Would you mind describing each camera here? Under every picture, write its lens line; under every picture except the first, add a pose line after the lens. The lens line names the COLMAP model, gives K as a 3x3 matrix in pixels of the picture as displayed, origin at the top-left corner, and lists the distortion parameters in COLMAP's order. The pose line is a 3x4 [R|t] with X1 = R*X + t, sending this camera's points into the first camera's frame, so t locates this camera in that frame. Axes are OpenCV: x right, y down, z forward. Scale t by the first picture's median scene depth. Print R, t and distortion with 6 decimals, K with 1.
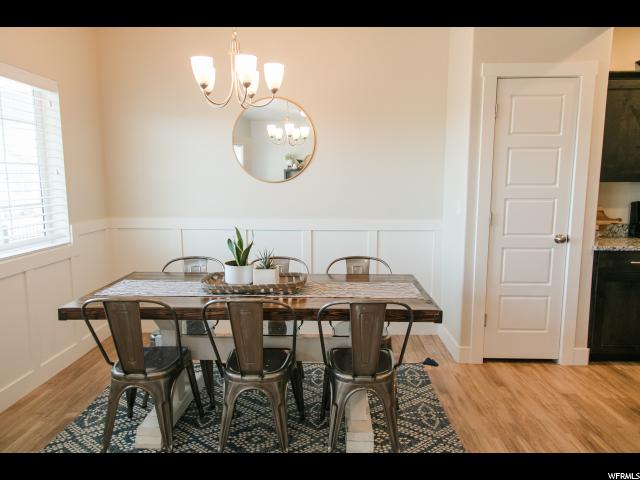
lens RADIAL K [[450.8, 0, 319.9], [0, 450.8, 237.0], [0, 0, 1]] dist [0.007054, 0.003143]
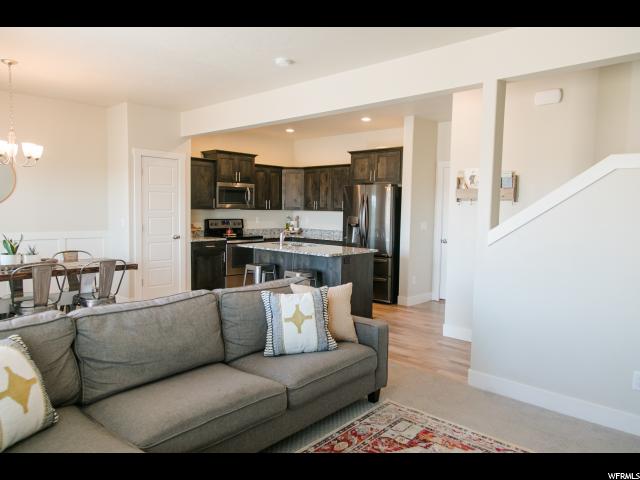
lens RADIAL K [[430.1, 0, 321.7], [0, 430.1, 234.0], [0, 0, 1]] dist [-0.000656, -0.001627]
pose [[0.653801, -0.032657, 0.755962, -0.500533], [0.081975, 0.996245, -0.027860, 0.098267], [-0.752213, 0.080185, 0.654023, -0.757902]]
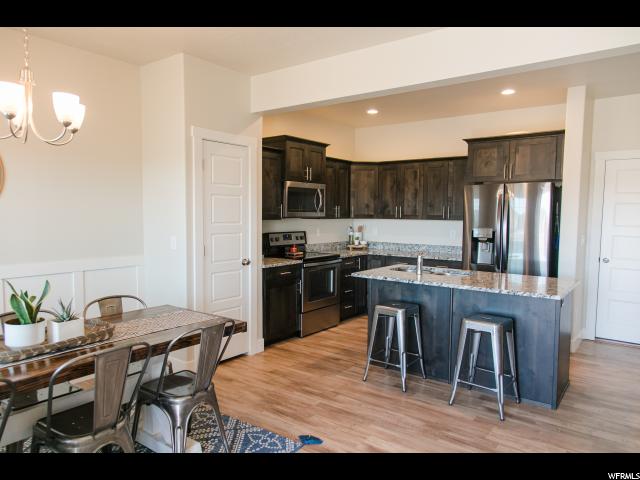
lens RADIAL K [[436.9, 0, 320.0], [0, 436.9, 240.0], [0, 0, 1]] dist [0.007975, 0.003858]
pose [[0.582326, -0.045132, 0.811702, -0.405336], [0.097527, 0.995125, -0.014637, -0.021040], [-0.807084, 0.087686, 0.583889, 0.043930]]
